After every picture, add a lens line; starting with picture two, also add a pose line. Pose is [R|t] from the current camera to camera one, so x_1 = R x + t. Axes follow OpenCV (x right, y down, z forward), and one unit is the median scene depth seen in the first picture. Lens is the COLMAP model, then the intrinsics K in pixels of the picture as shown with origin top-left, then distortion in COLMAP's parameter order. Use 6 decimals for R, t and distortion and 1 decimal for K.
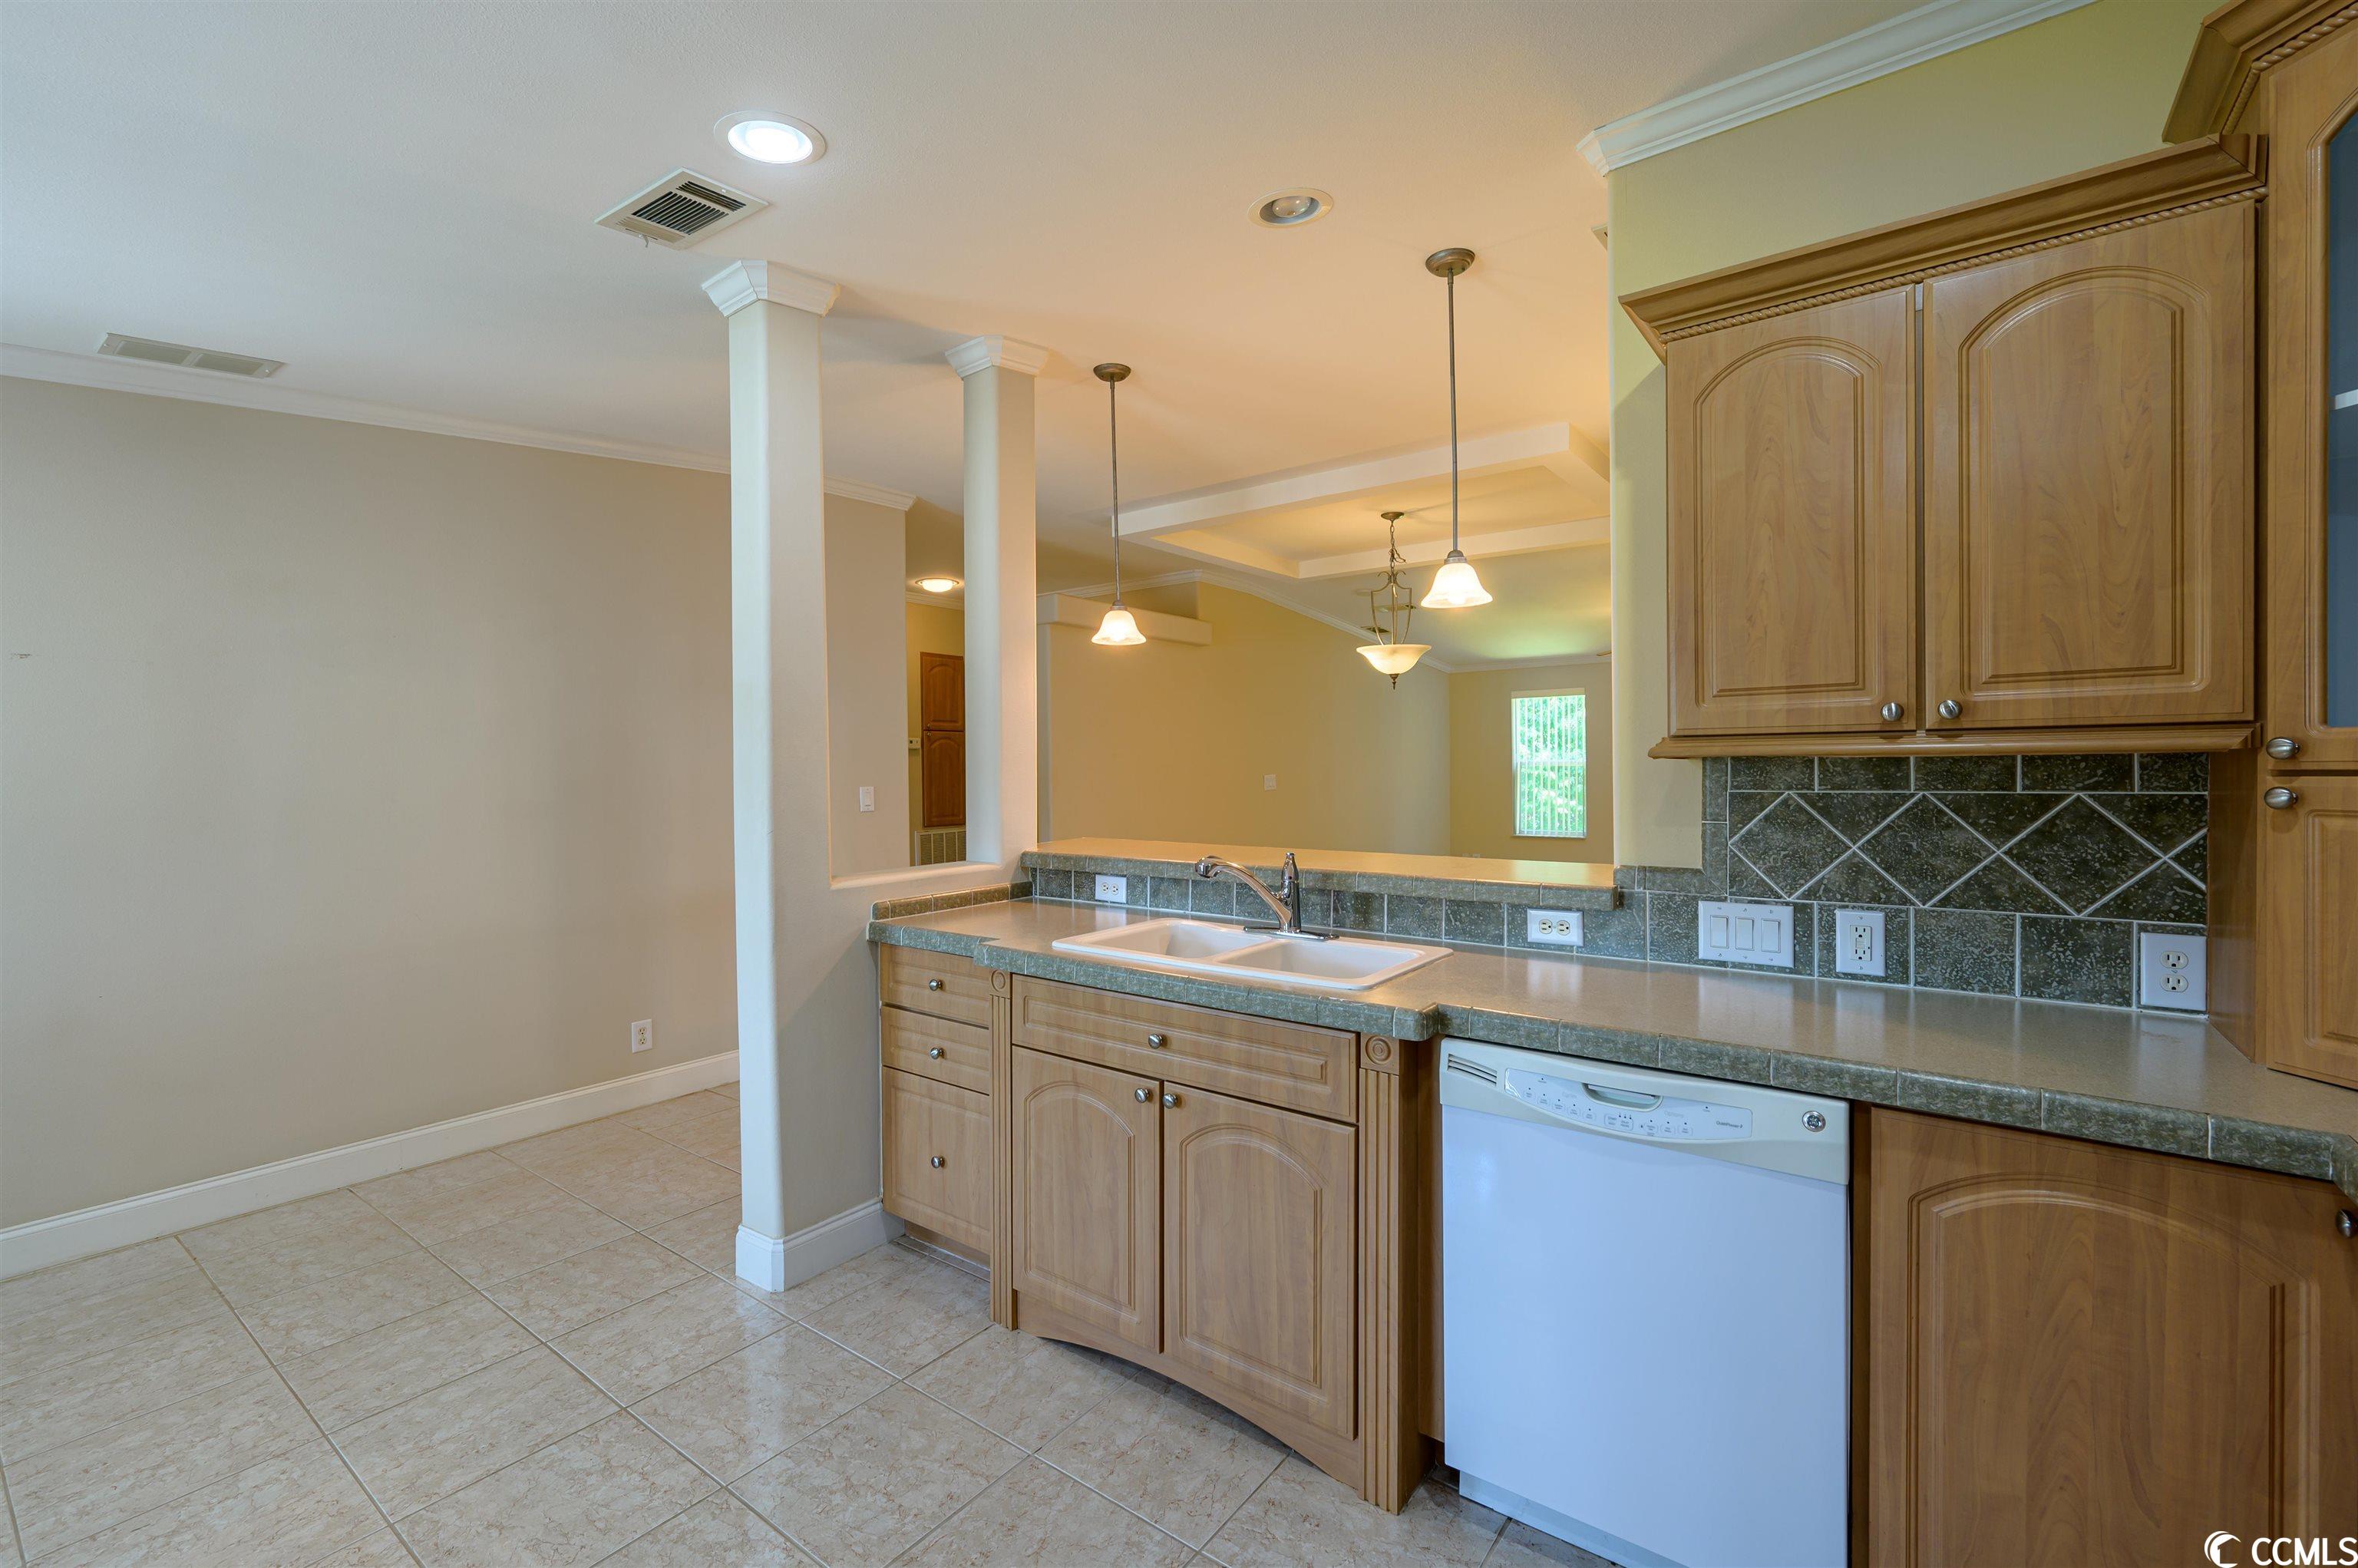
lens RADIAL K [[1003.4, 0, 1171.8], [0, 1003.4, 778.5], [0, 0, 1]] dist [0.001449, -0.001163]
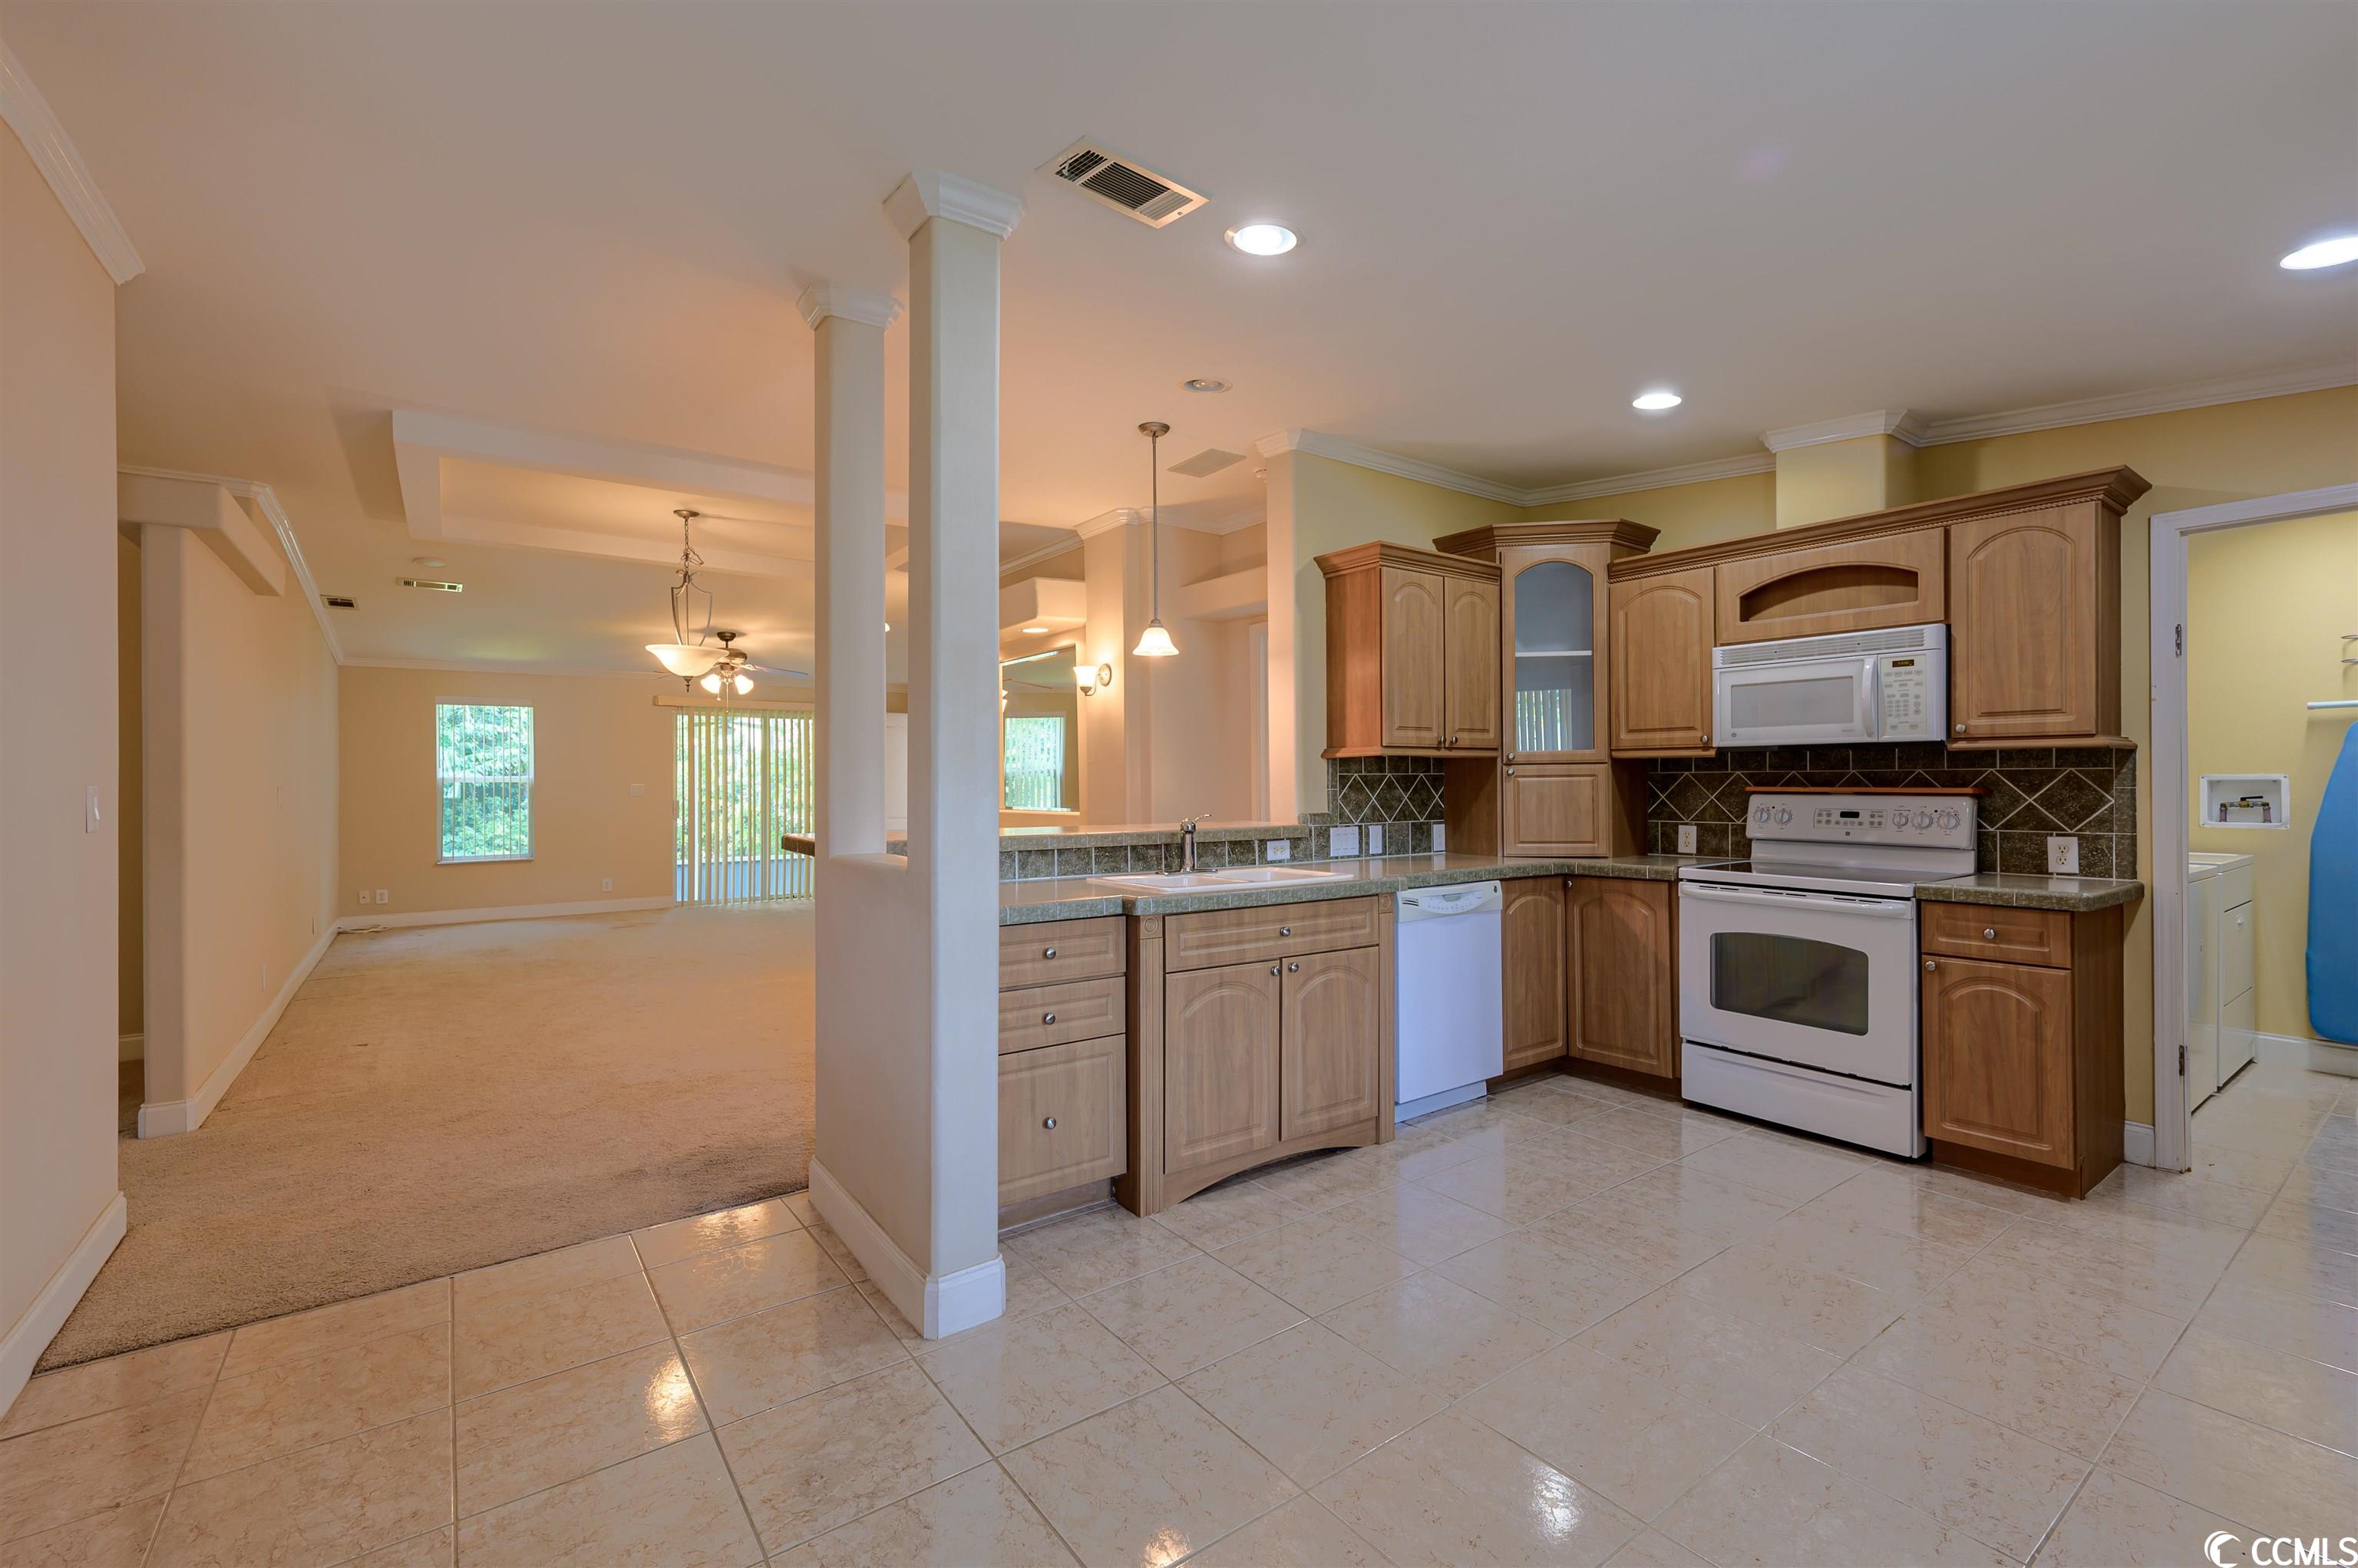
lens RADIAL K [[1003.4, 0, 1176.6], [0, 1003.4, 779.1], [0, 0, 1]] dist [0.001449, -0.001163]
pose [[0.285037, 0.014576, 0.958406, -1.549565], [0.015734, 0.999679, -0.019883, 0.059593], [-0.958387, 0.020747, 0.284716, 0.734743]]
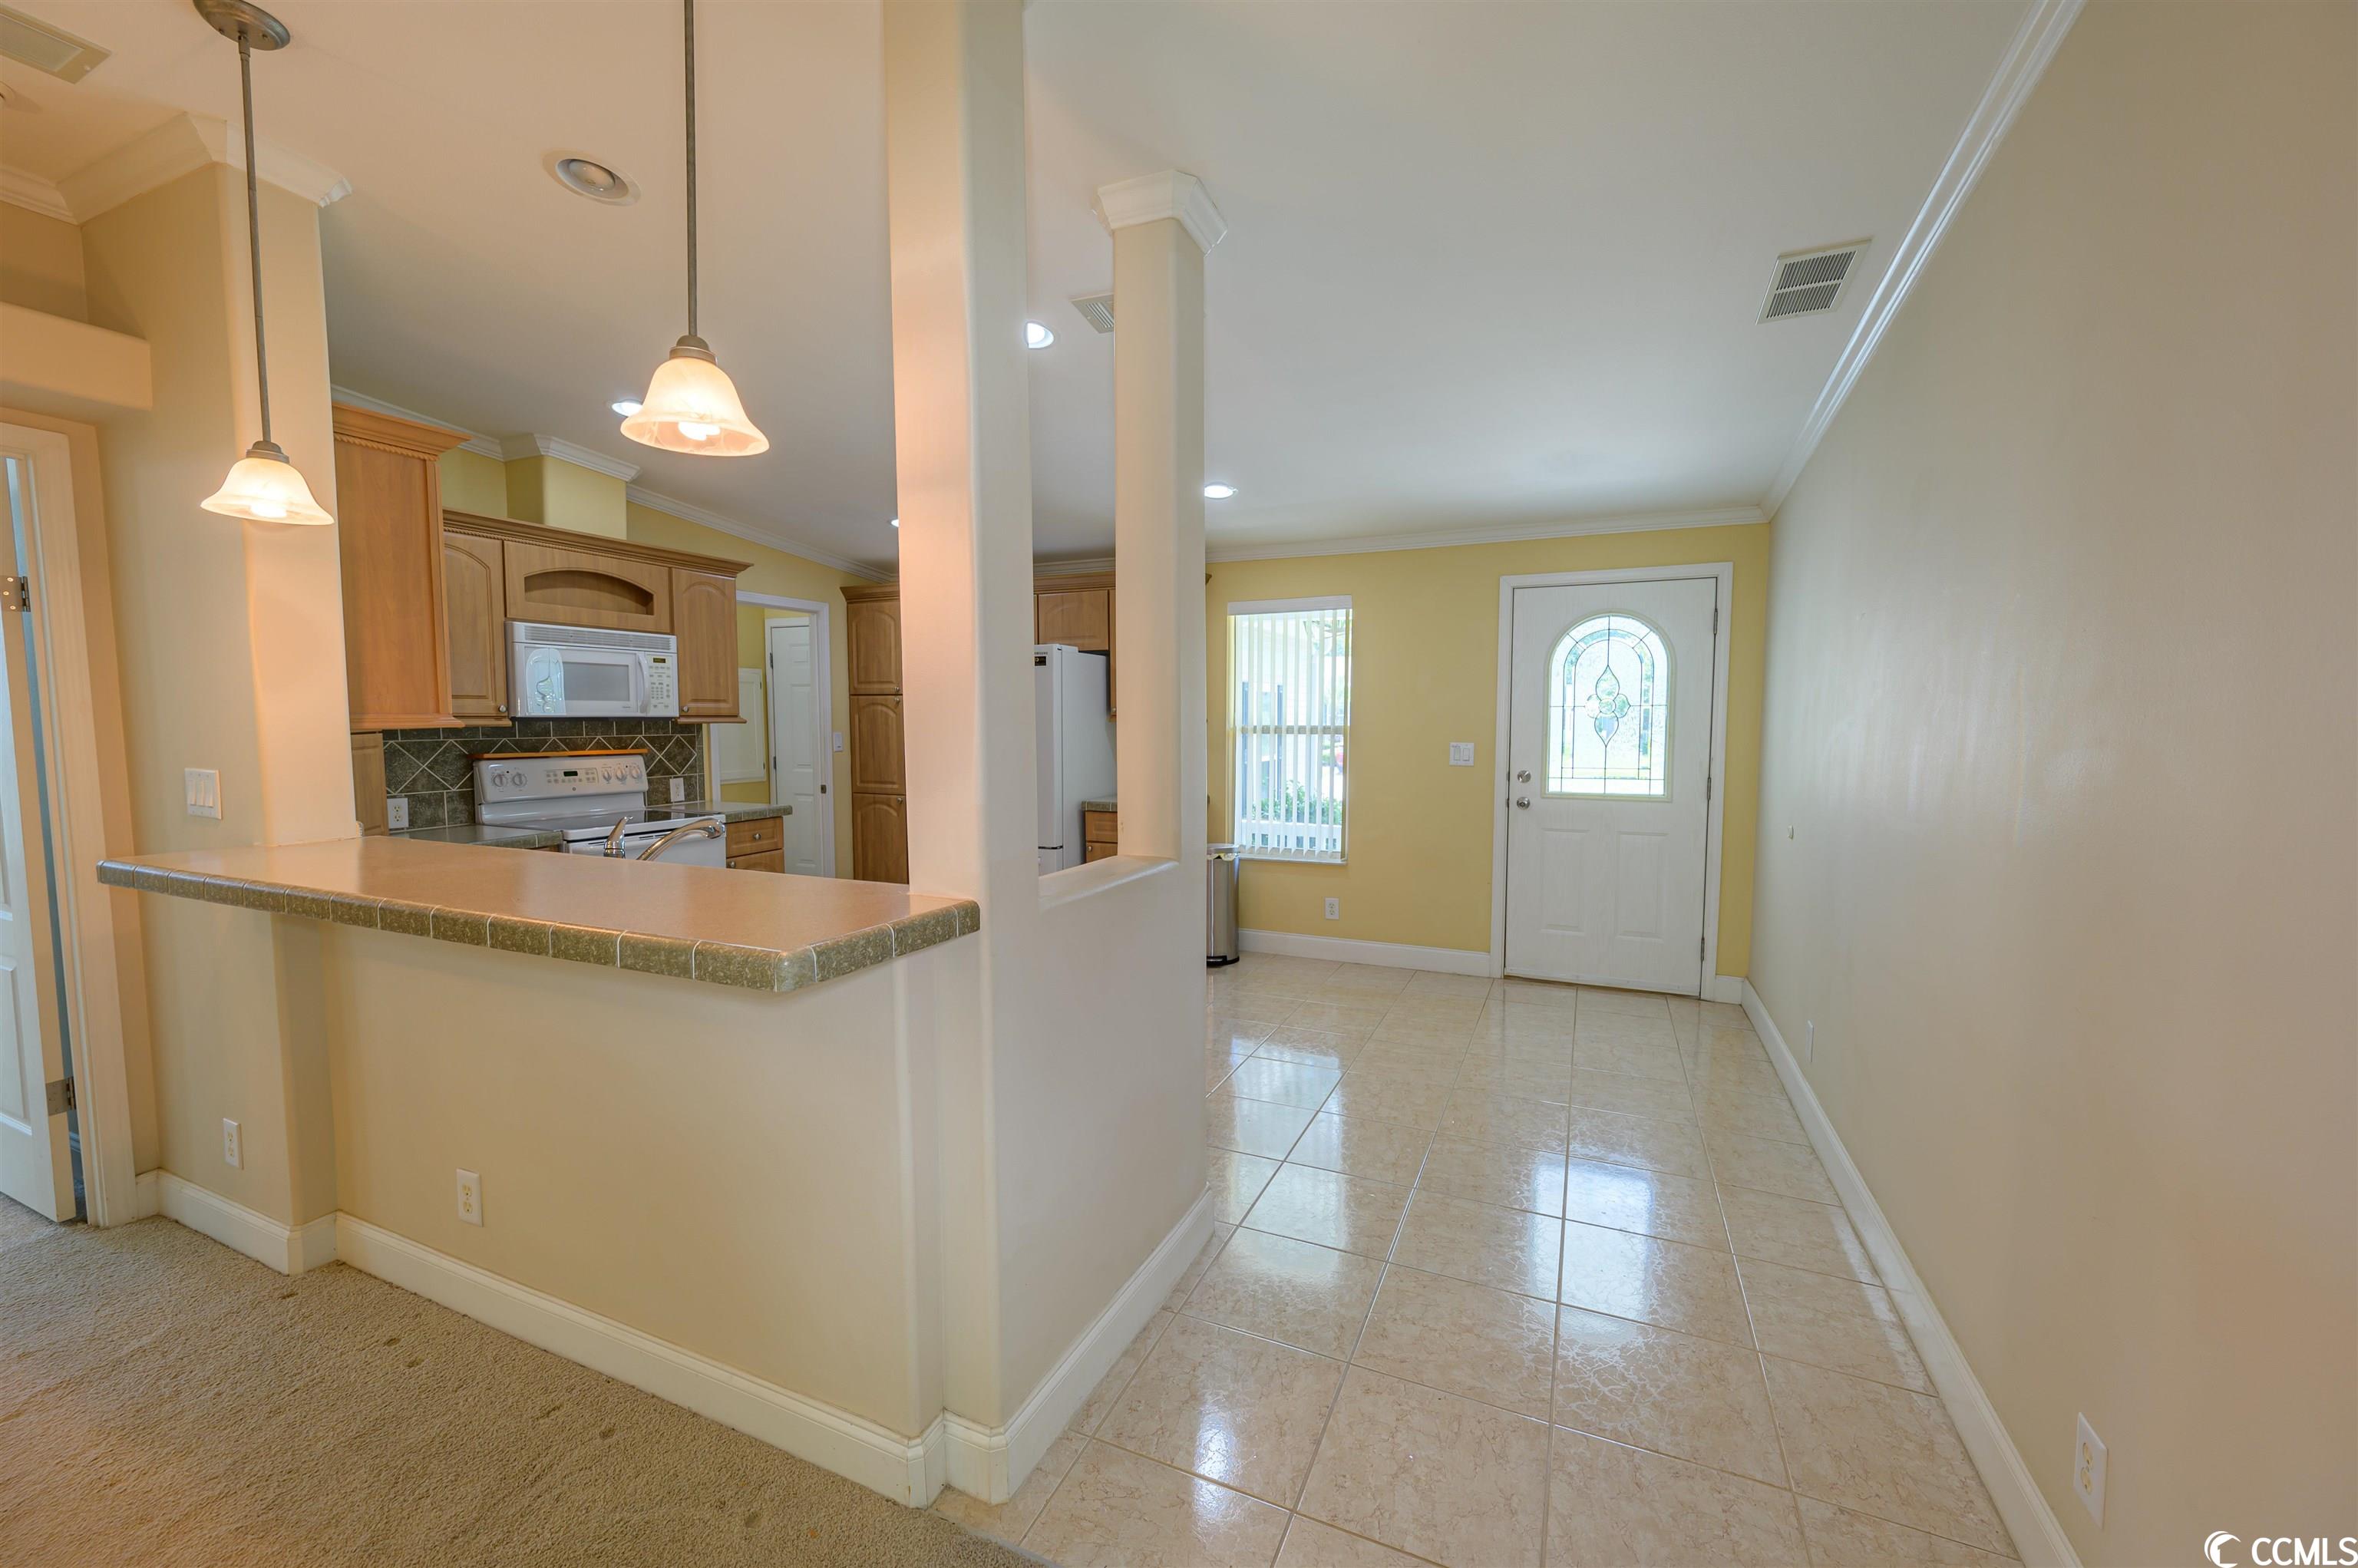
lens RADIAL K [[928.8, 0, 1177.1], [0, 928.8, 780.7], [0, 0, 1]] dist [0.000109, -0.000220]
pose [[-0.974068, 0.025818, -0.224779, -0.264649], [0.005658, 0.995937, 0.089874, -0.058369], [0.226187, 0.086271, -0.970256, 2.441055]]
